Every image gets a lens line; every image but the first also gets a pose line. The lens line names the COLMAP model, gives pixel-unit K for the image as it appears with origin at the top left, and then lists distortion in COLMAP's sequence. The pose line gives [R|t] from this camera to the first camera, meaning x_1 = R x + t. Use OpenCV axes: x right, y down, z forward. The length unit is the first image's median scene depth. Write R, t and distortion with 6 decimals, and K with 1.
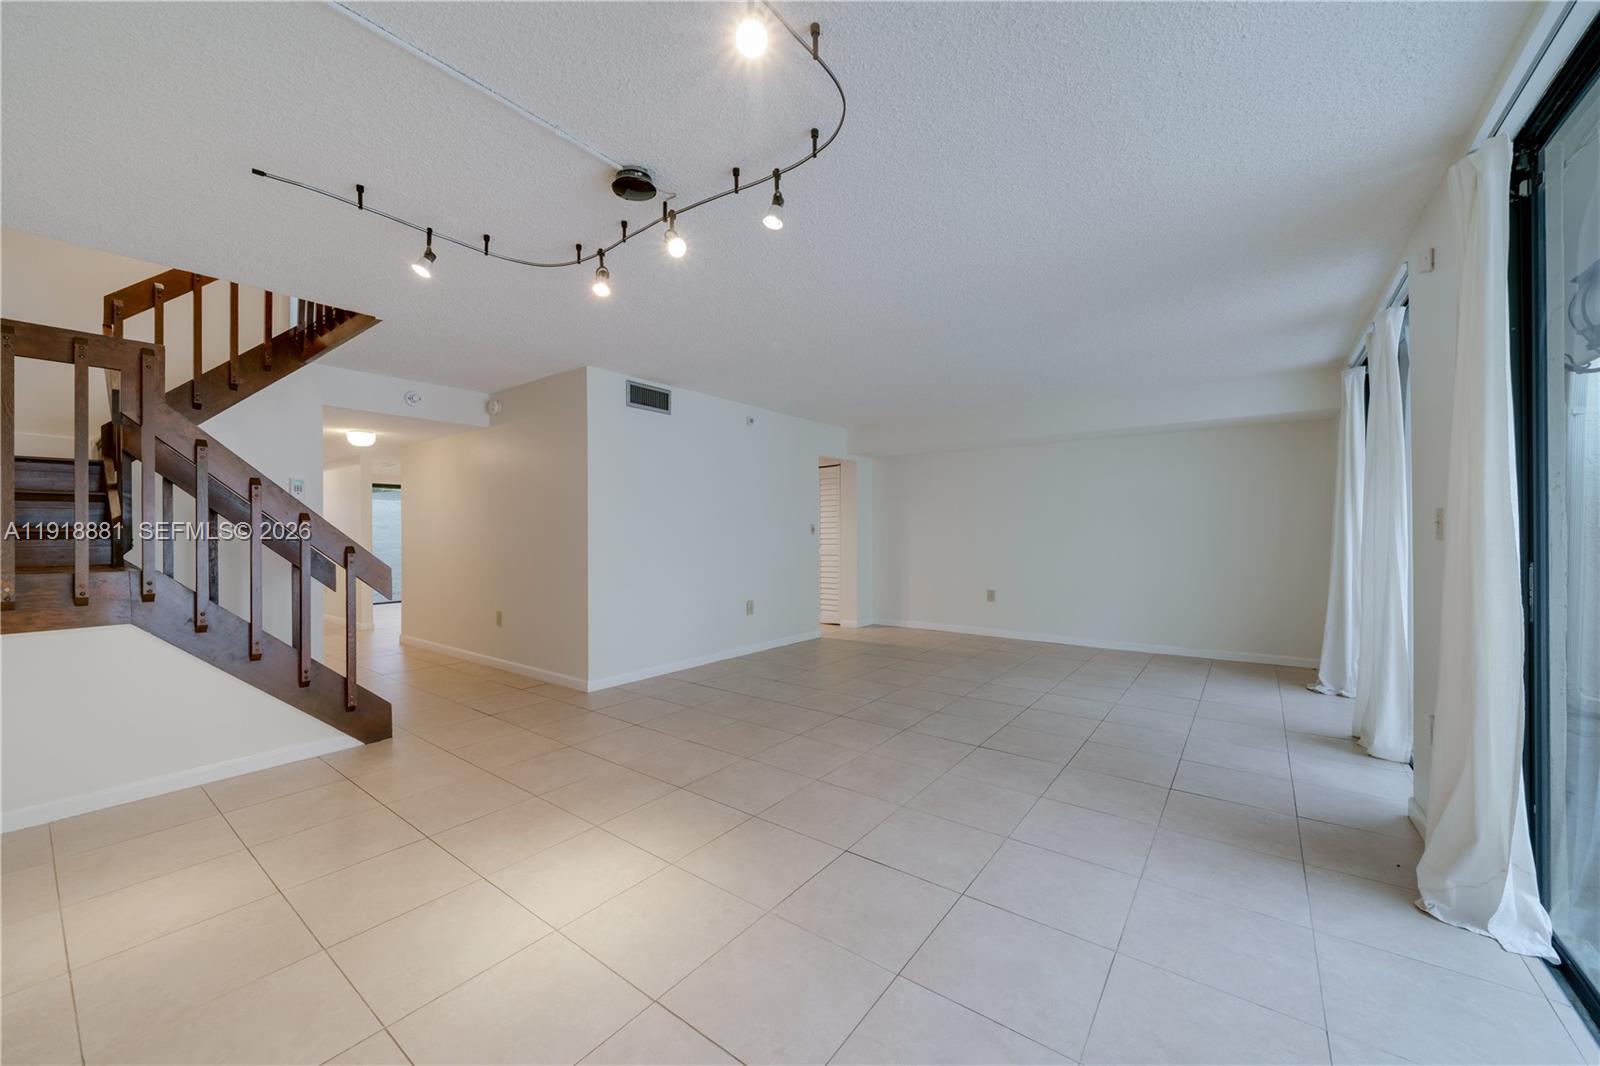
lens RADIAL K [[611.8, 0, 806.9], [0, 611.8, 526.3], [0, 0, 1]] dist [0.000213, -0.000055]
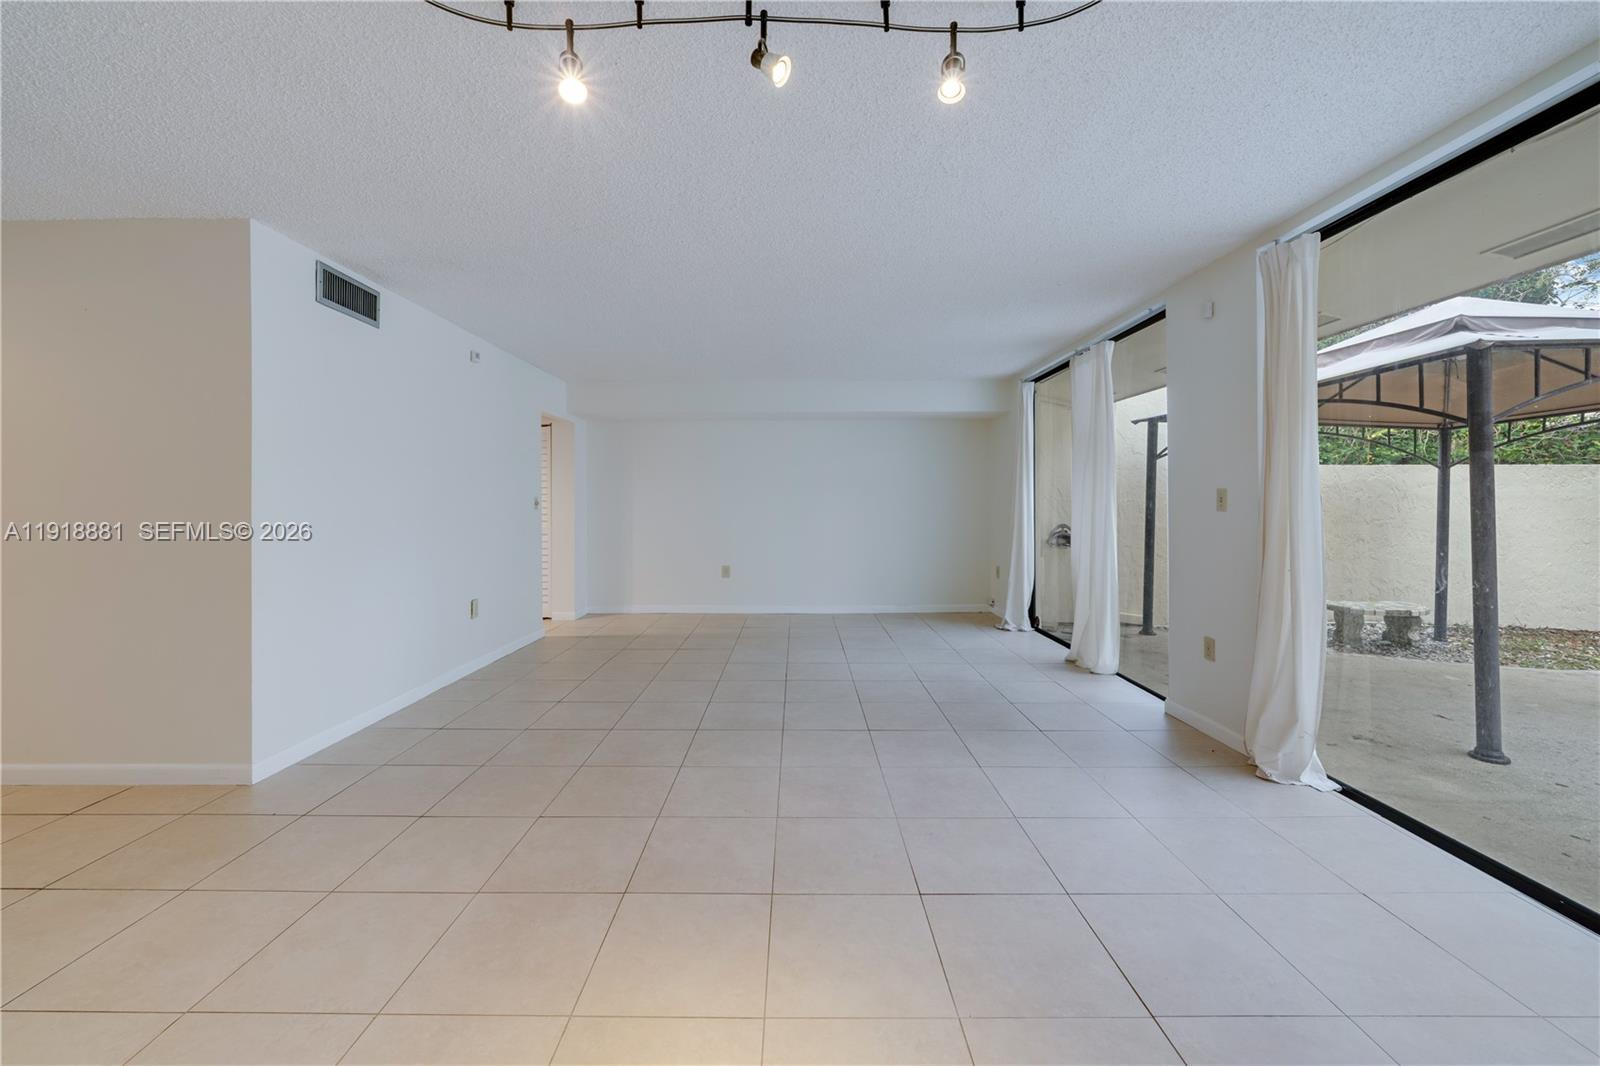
lens RADIAL K [[611.8, 0, 789.9], [0, 611.8, 497.0], [0, 0, 1]] dist [0.000213, -0.000055]
pose [[0.801033, 0.008822, 0.598555, -0.293861], [-0.004380, 0.999951, -0.008877, 0.004074], [-0.598604, 0.004489, 0.801033, 0.231213]]
